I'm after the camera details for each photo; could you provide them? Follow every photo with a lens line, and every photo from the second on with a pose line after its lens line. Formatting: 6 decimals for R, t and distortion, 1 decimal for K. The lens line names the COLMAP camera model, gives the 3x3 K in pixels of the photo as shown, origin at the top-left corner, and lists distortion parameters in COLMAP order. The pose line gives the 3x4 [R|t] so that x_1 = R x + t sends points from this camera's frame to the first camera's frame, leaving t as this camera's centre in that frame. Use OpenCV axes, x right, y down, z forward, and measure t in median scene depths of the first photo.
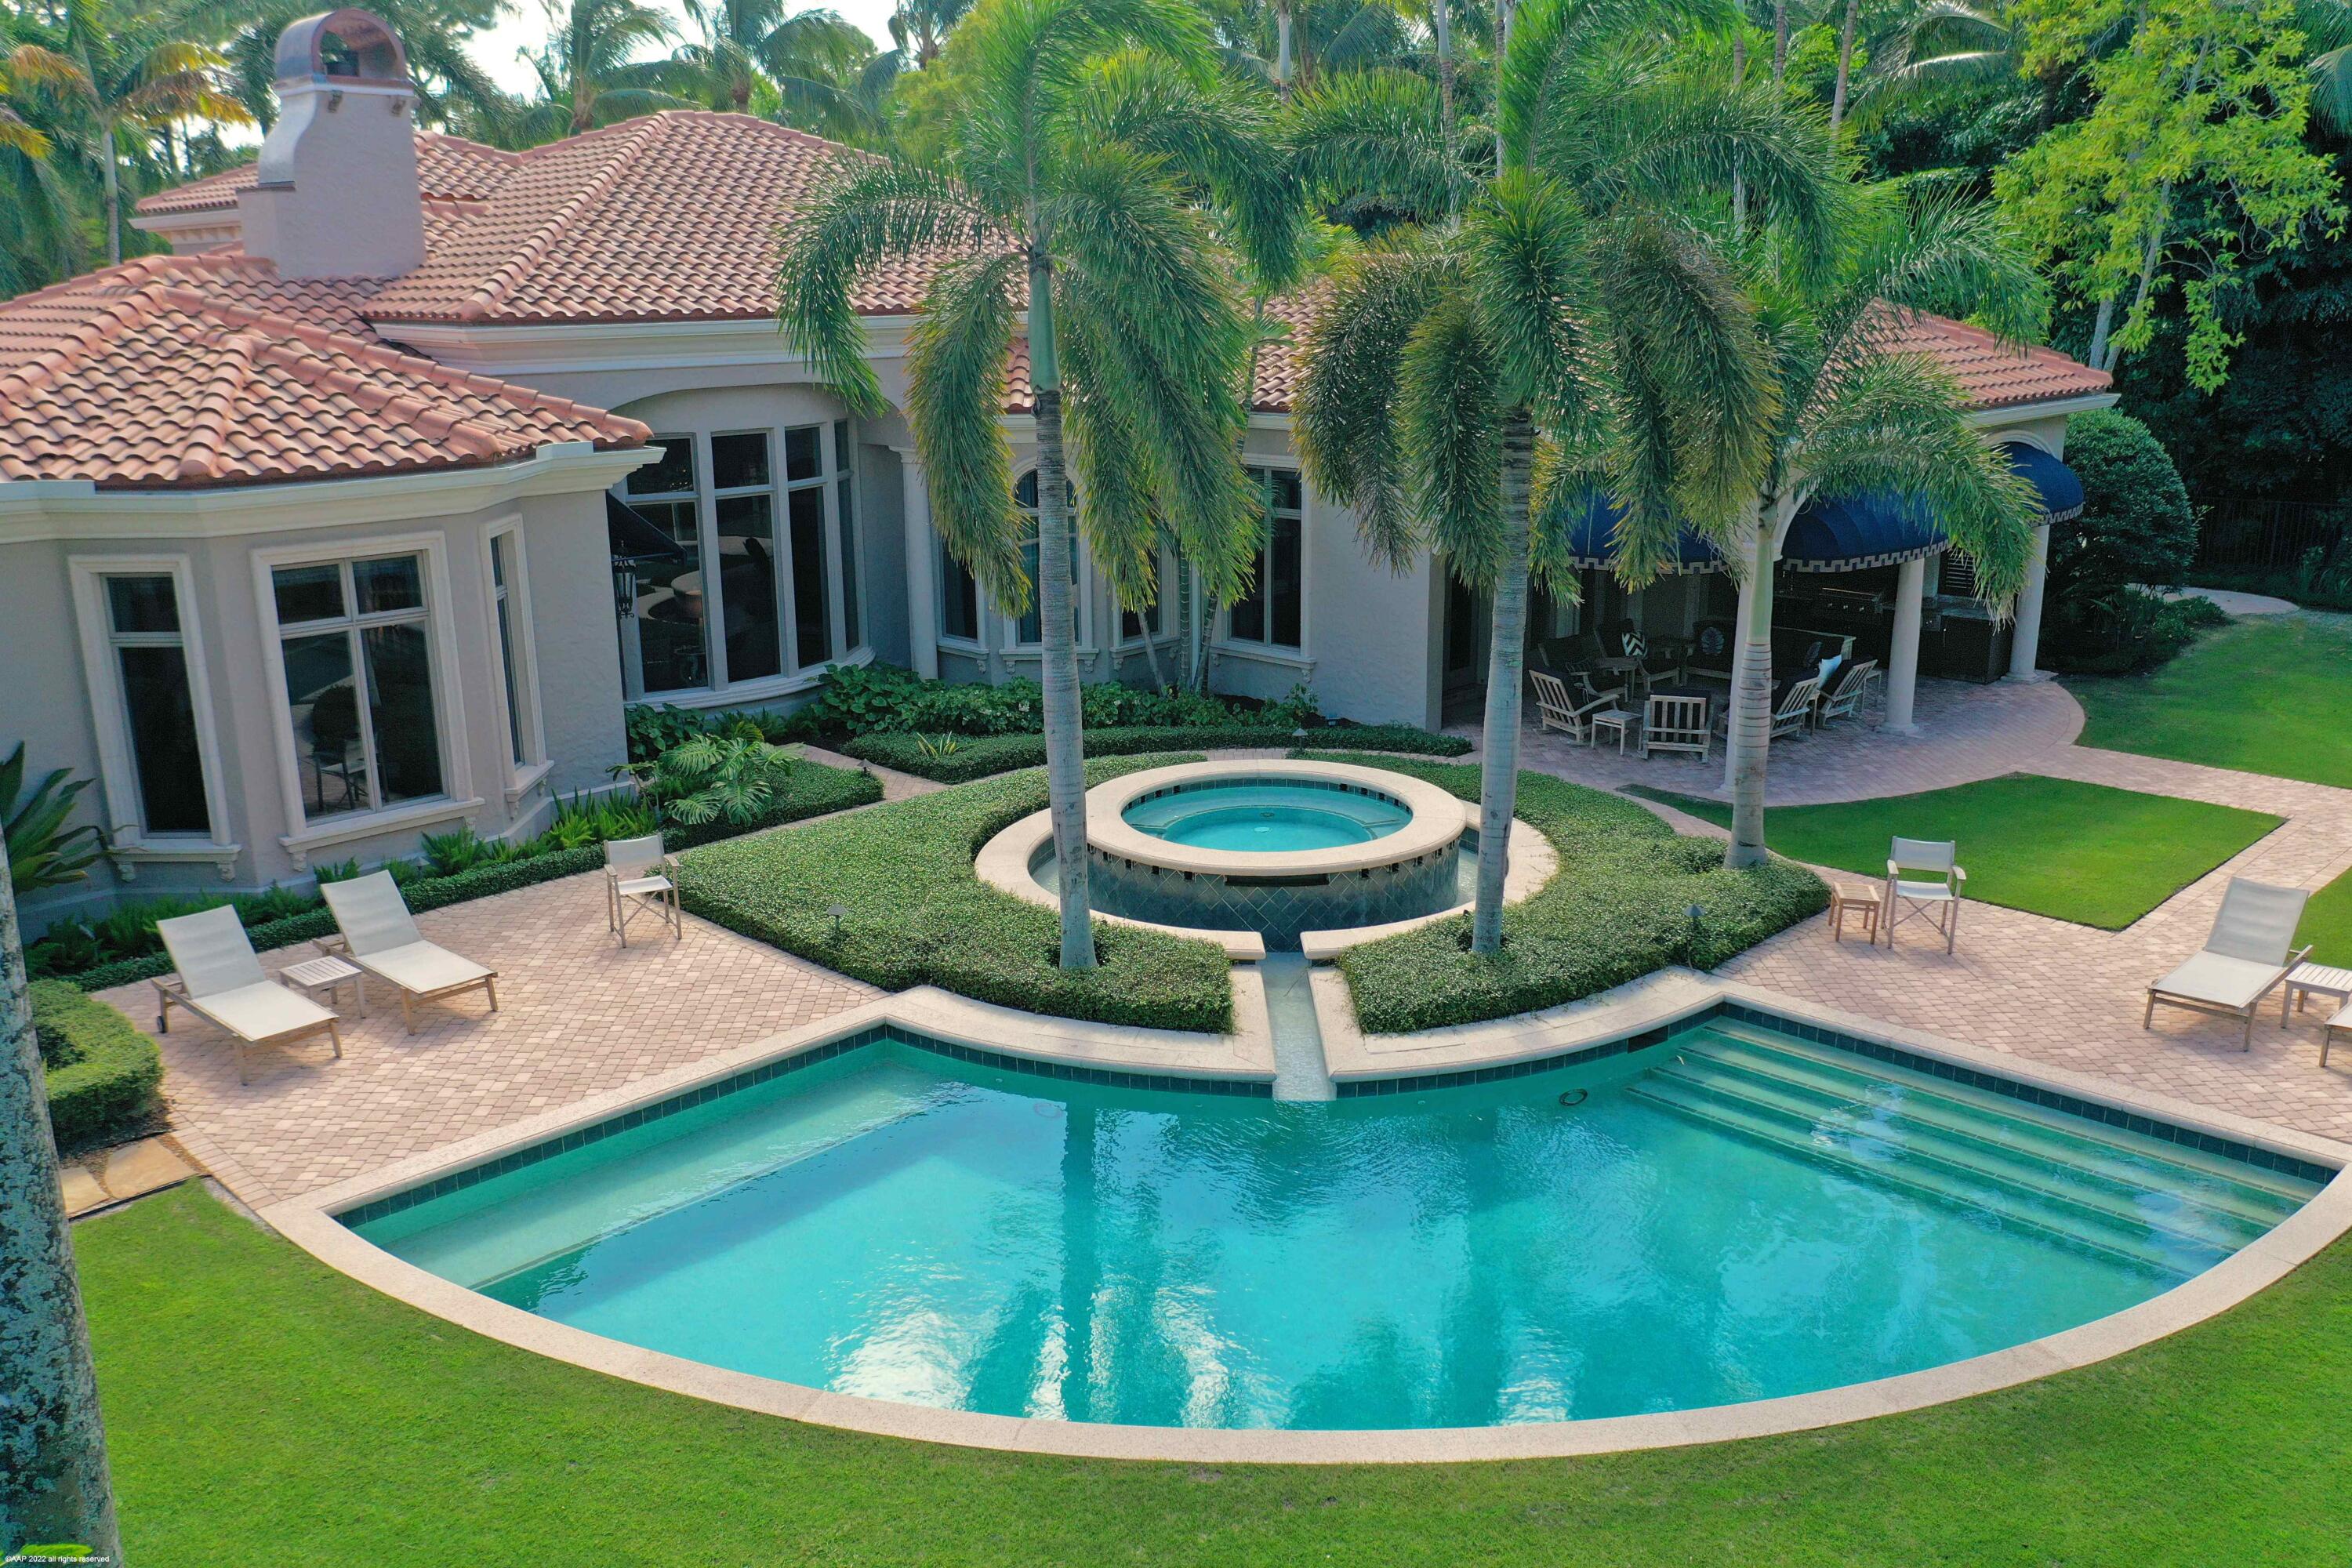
lens RADIAL K [[1929.8, 0, 1178.4], [0, 1929.8, 781.6], [0, 0, 1]] dist [-0.010858, -0.007645]
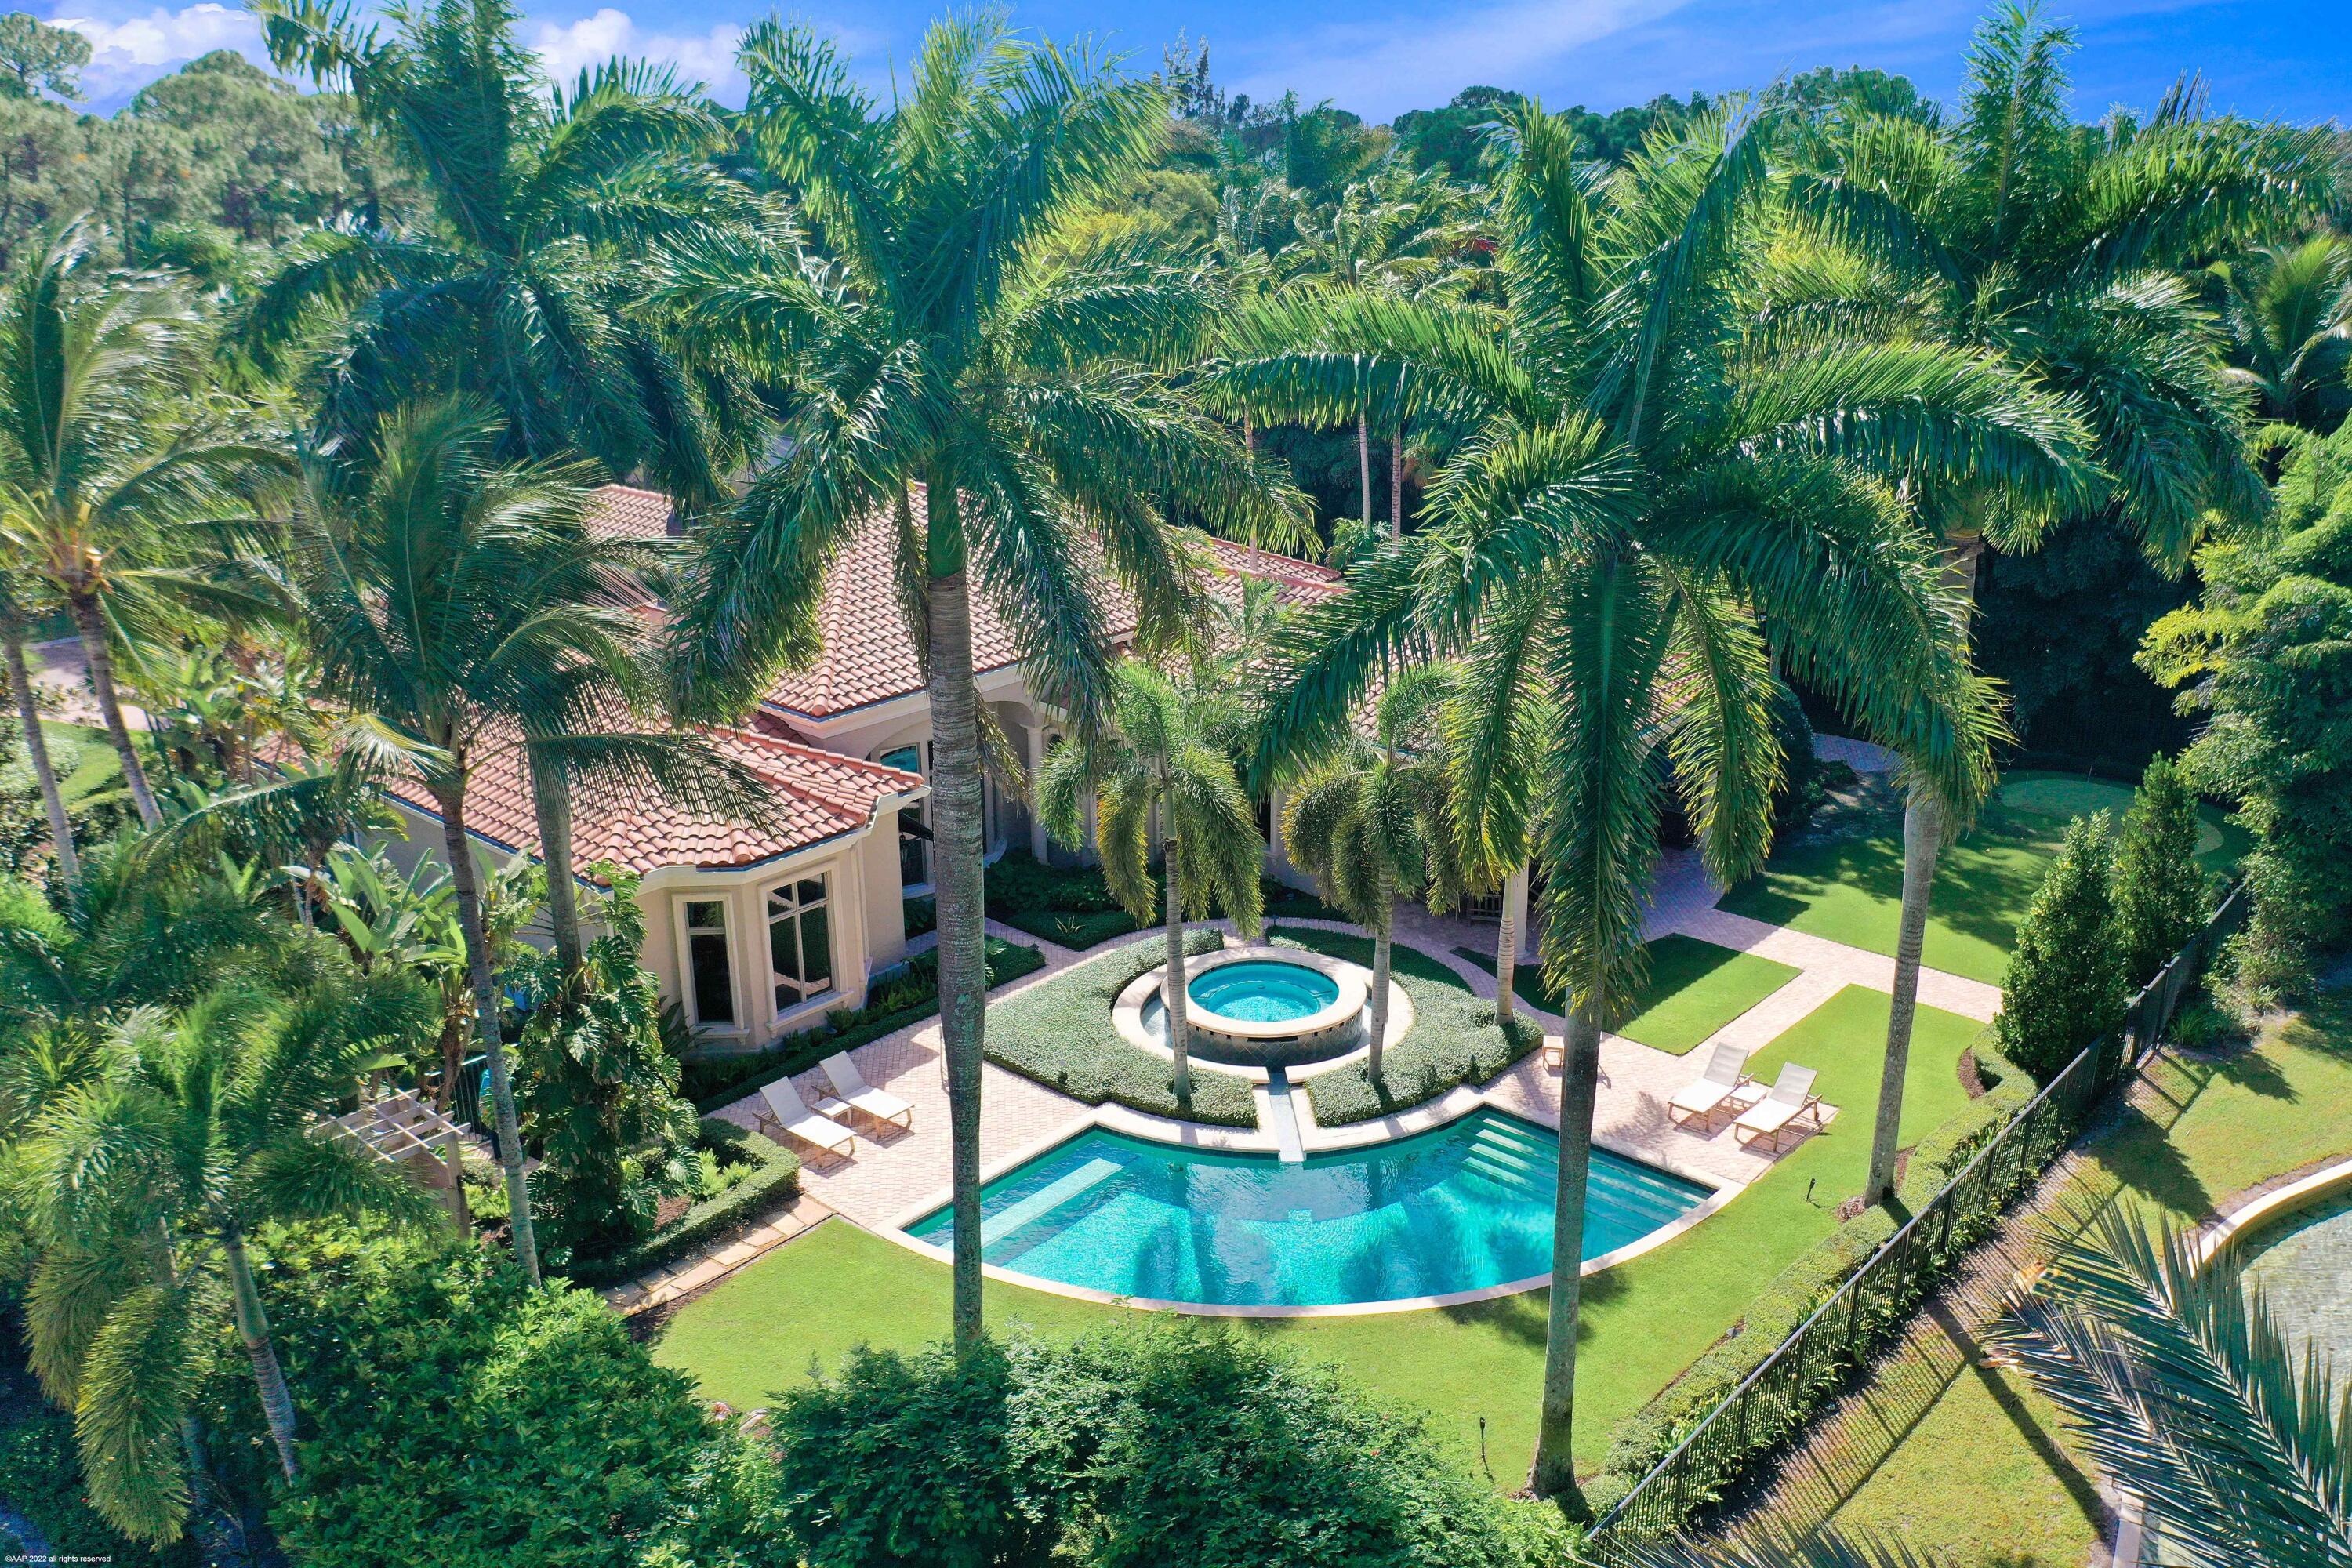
lens RADIAL K [[1929.8, 0, 1176.0], [0, 1929.8, 789.7], [0, 0, 1]] dist [-0.010858, -0.007645]
pose [[0.998963, -0.014196, 0.043264, -0.145127], [0.011245, 0.997641, 0.067715, -0.377460], [-0.044123, -0.067158, 0.996766, -1.081099]]
